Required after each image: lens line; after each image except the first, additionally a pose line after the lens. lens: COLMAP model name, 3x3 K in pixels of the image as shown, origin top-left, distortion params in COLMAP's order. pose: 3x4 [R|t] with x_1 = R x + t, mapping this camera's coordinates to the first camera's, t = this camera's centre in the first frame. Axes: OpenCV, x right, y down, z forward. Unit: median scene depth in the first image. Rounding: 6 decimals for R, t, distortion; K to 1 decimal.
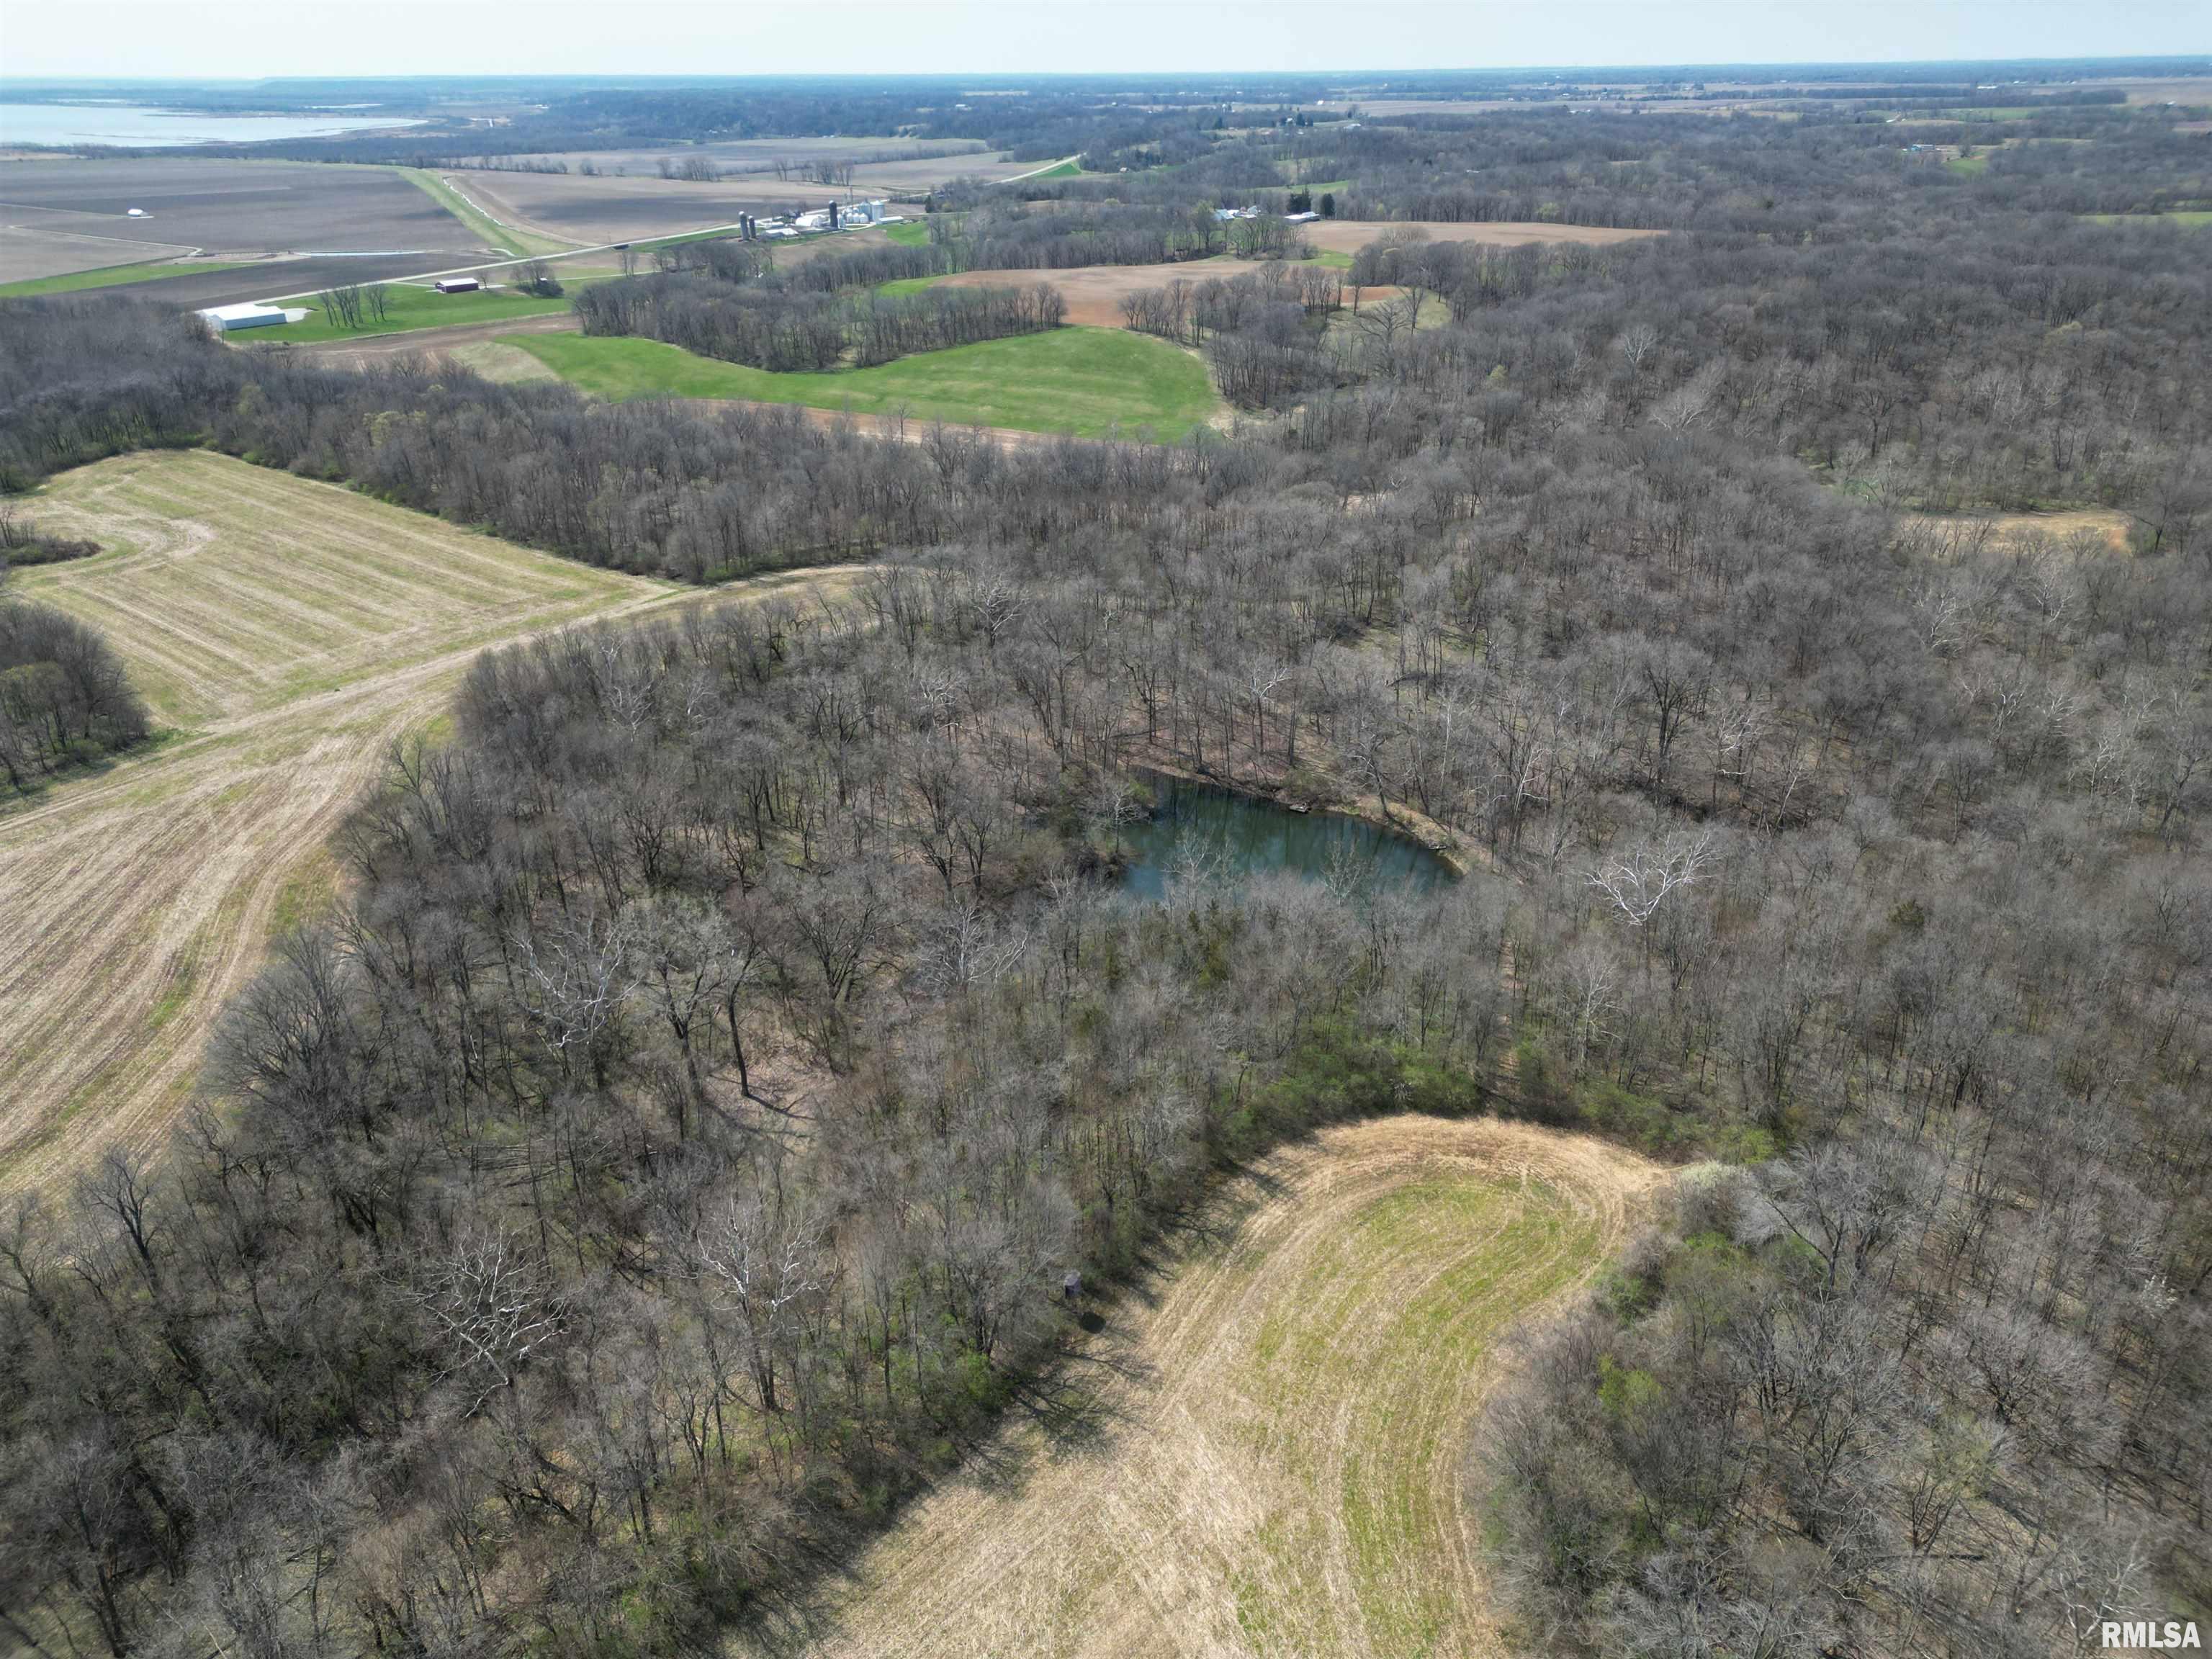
lens RADIAL K [[1522.7, 0, 1122.5], [0, 1522.7, 816.3], [0, 0, 1]] dist [0.082939, -0.083353]
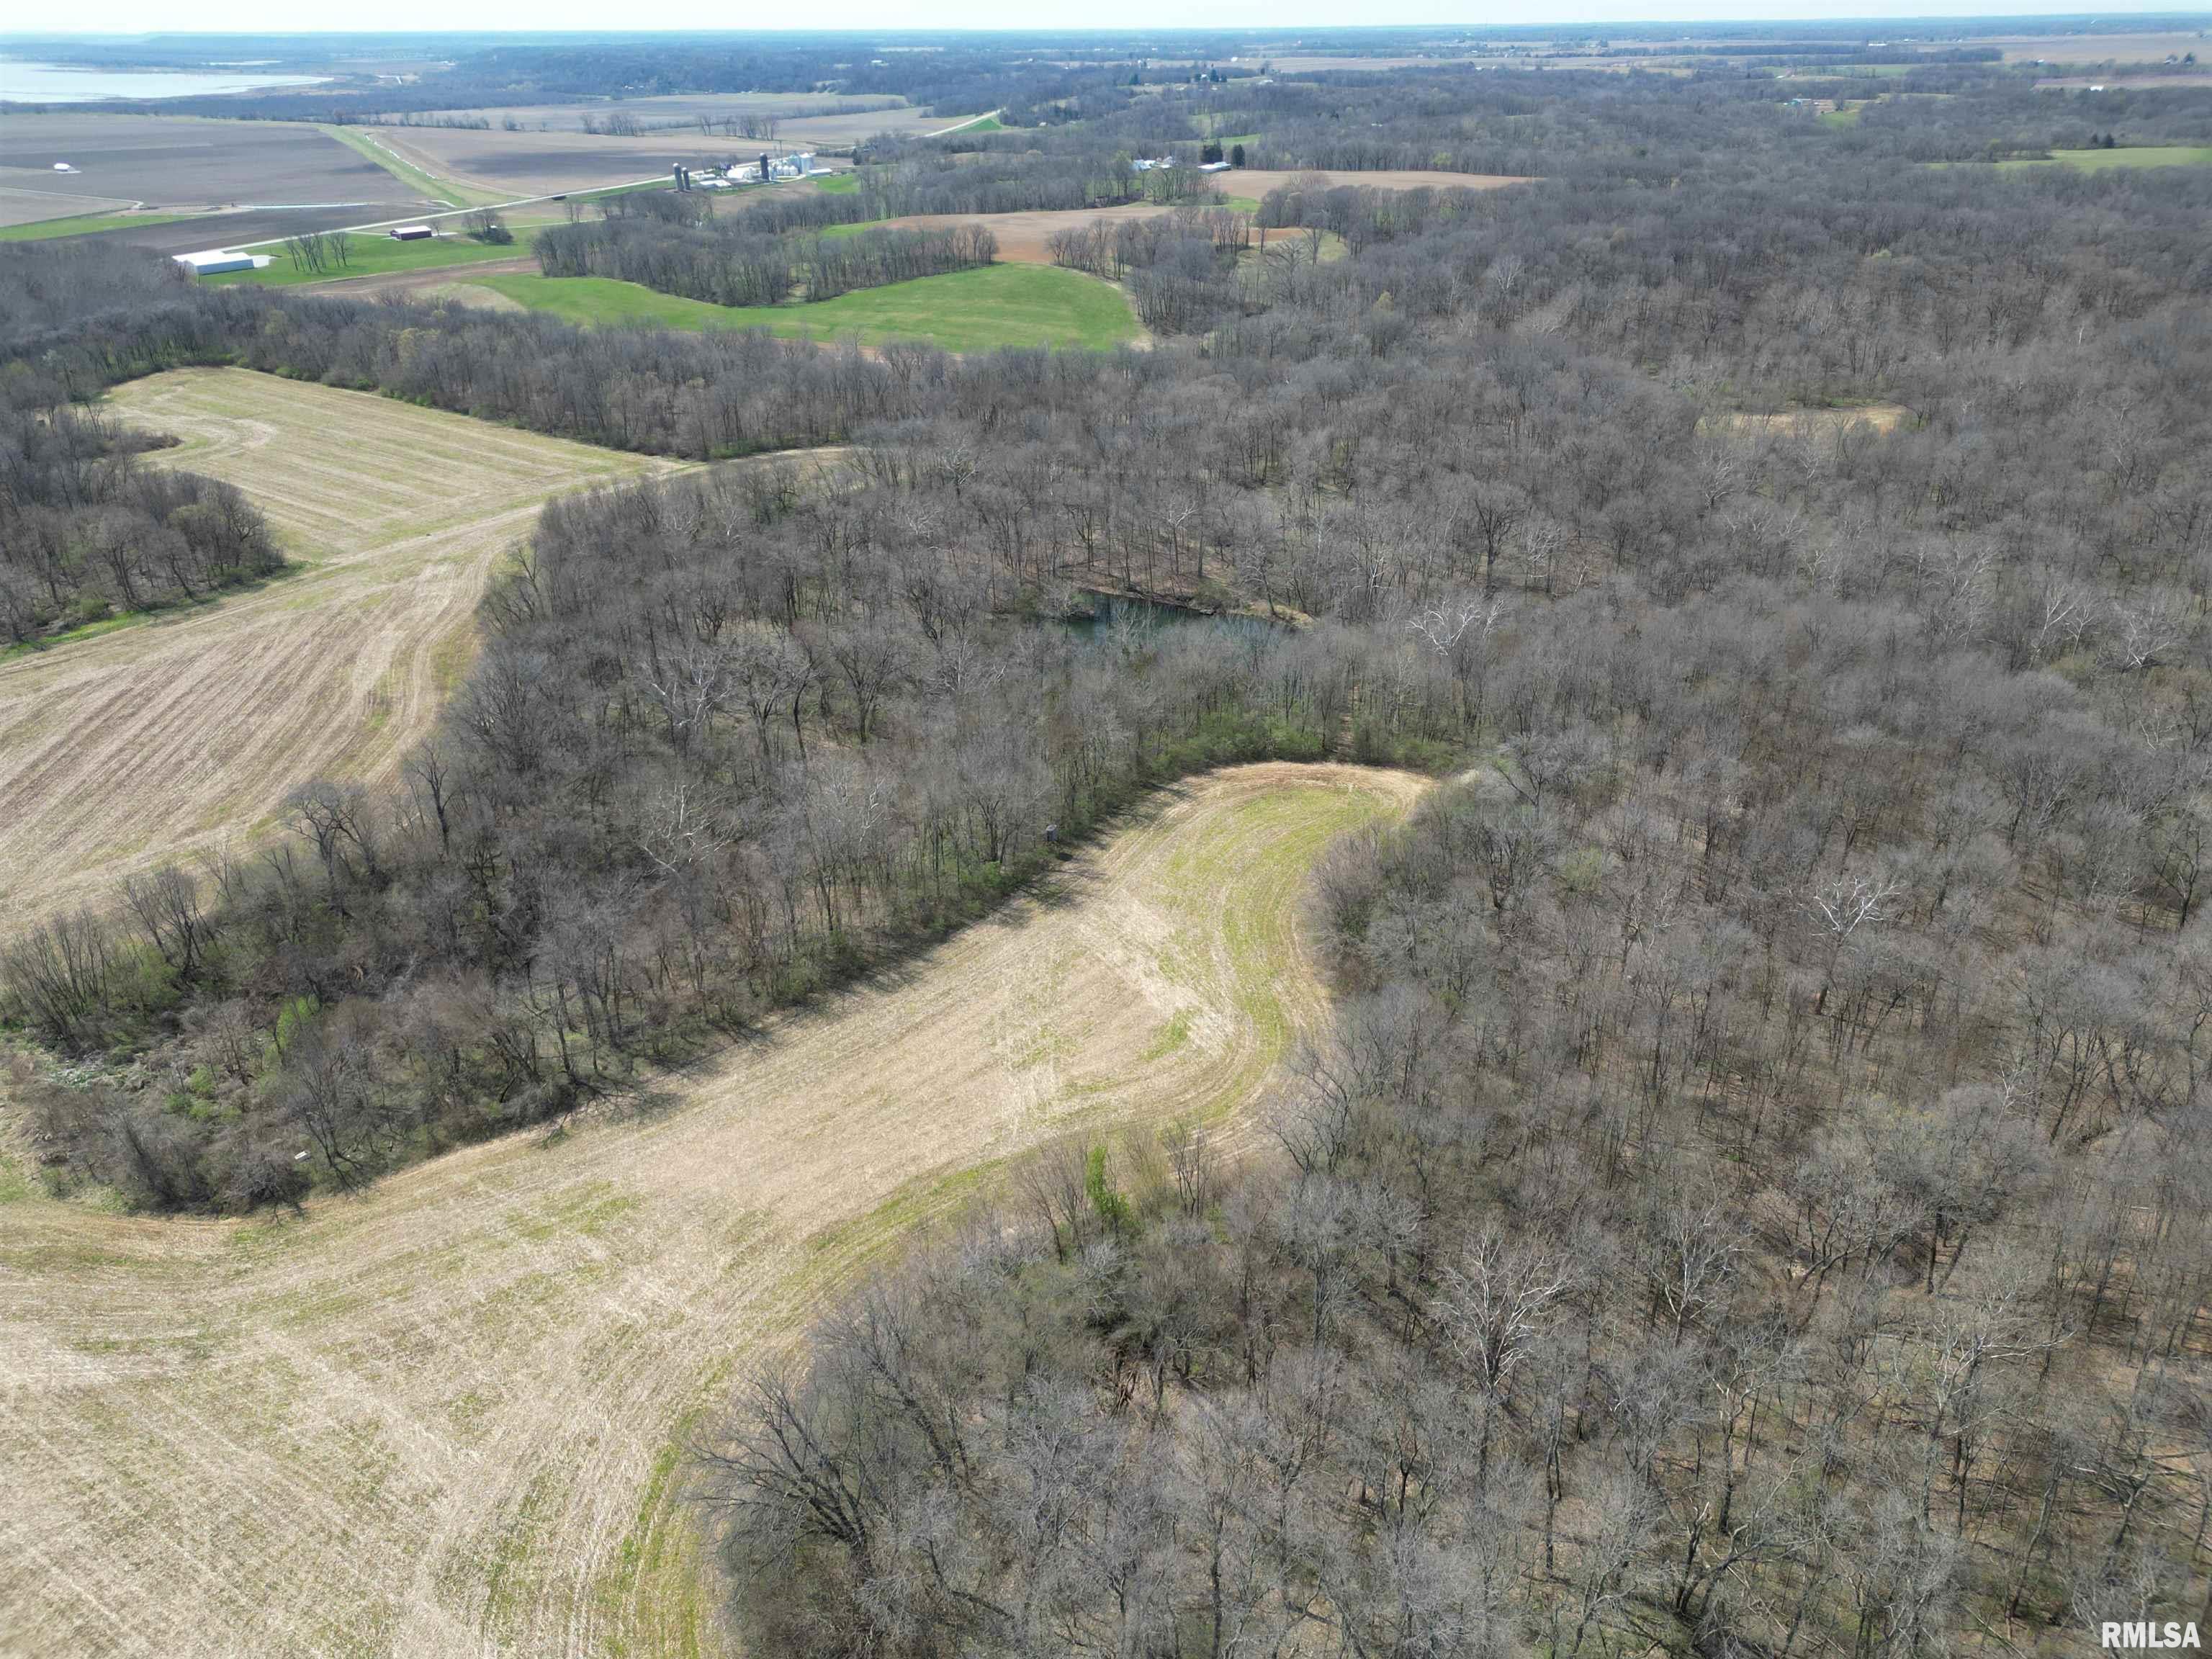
lens RADIAL K [[1513.9, 0, 1122.1], [0, 1513.9, 821.1], [0, 0, 1]] dist [0.087388, -0.088740]
pose [[0.998788, -0.022170, 0.043941, -0.007029], [0.020994, 0.999413, 0.027063, 0.063782], [-0.044515, -0.026108, 0.998668, -0.130471]]
